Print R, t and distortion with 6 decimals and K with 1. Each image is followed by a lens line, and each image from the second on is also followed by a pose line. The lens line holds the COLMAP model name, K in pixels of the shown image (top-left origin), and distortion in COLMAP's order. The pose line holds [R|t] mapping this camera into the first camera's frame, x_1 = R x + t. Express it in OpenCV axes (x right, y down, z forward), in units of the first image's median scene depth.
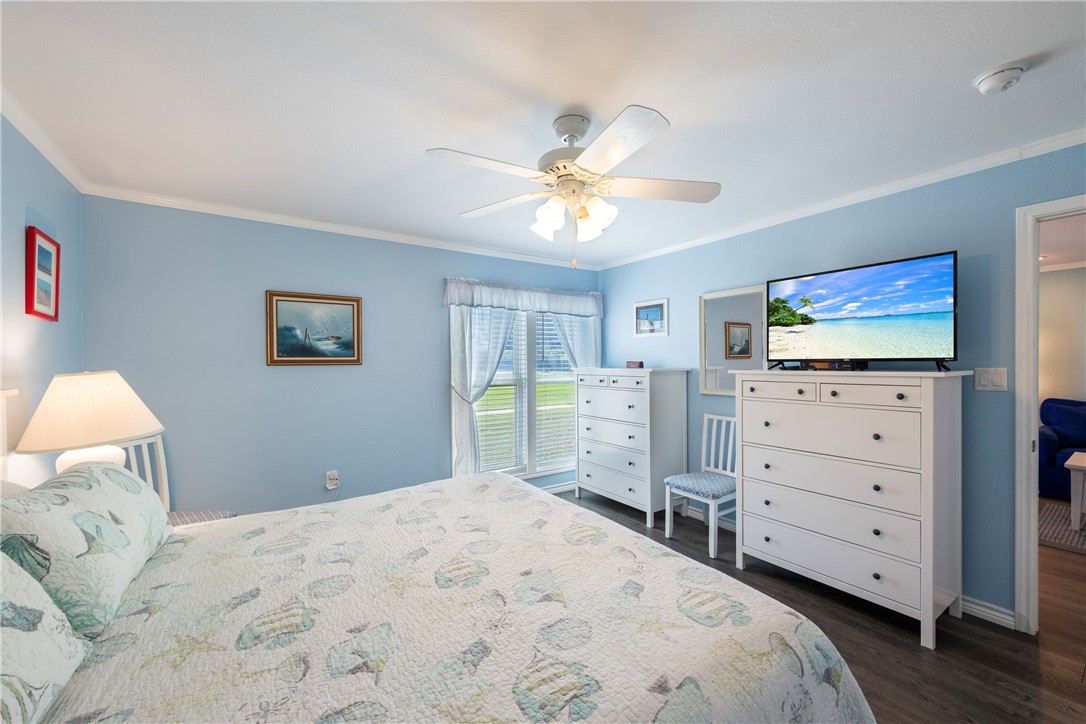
lens RADIAL K [[429.0, 0, 547.8], [0, 429.0, 364.3], [0, 0, 1]] dist [0.002538, -0.001125]
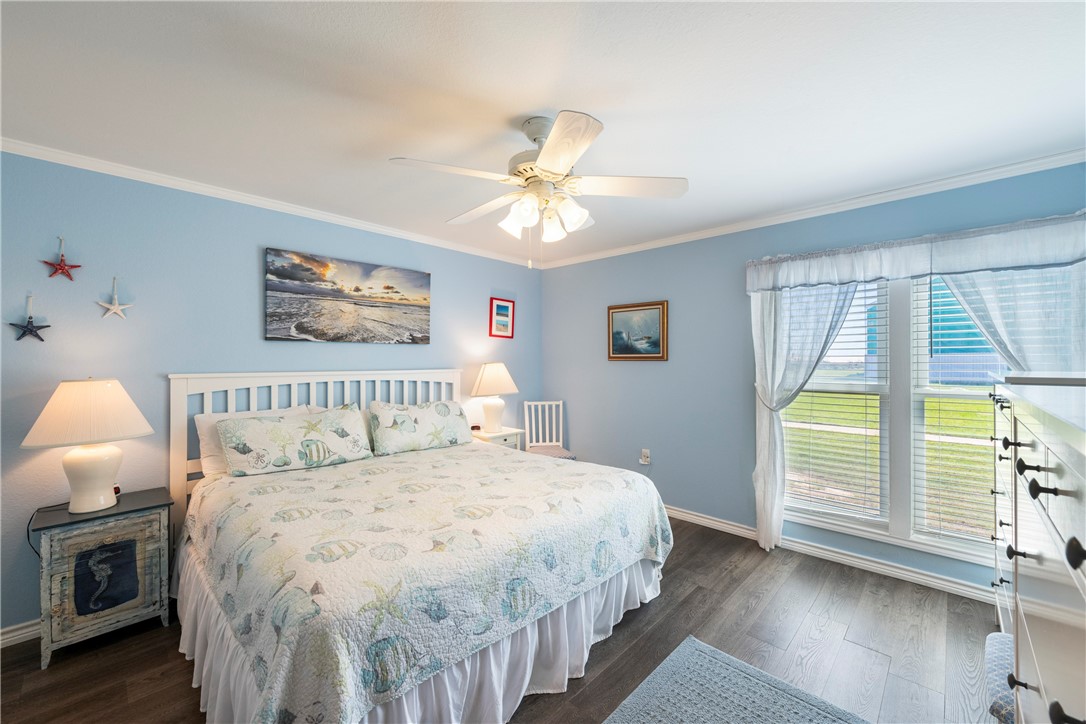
lens RADIAL K [[429.0, 0, 532.5], [0, 429.0, 356.6], [0, 0, 1]] dist [0.002538, -0.001125]
pose [[0.190654, 0.001146, -0.981657, 0.628704], [-0.006293, 0.999980, -0.000055, -0.007876], [0.981637, 0.006188, 0.190658, 0.474004]]
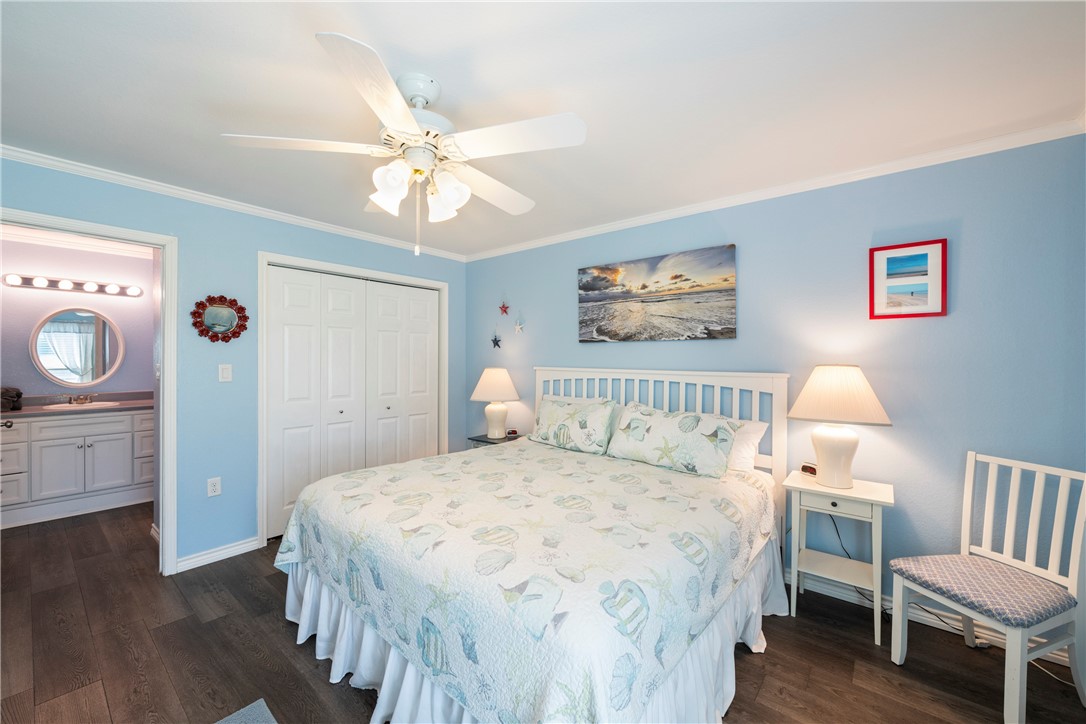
lens RADIAL K [[429.0, 0, 558.5], [0, 429.0, 357.4], [0, 0, 1]] dist [0.002538, -0.001125]
pose [[-0.958693, 0.005667, -0.284387, 0.018437], [0.002792, 0.999941, 0.010511, -0.011260], [0.284430, 0.009282, -0.958652, 1.169413]]
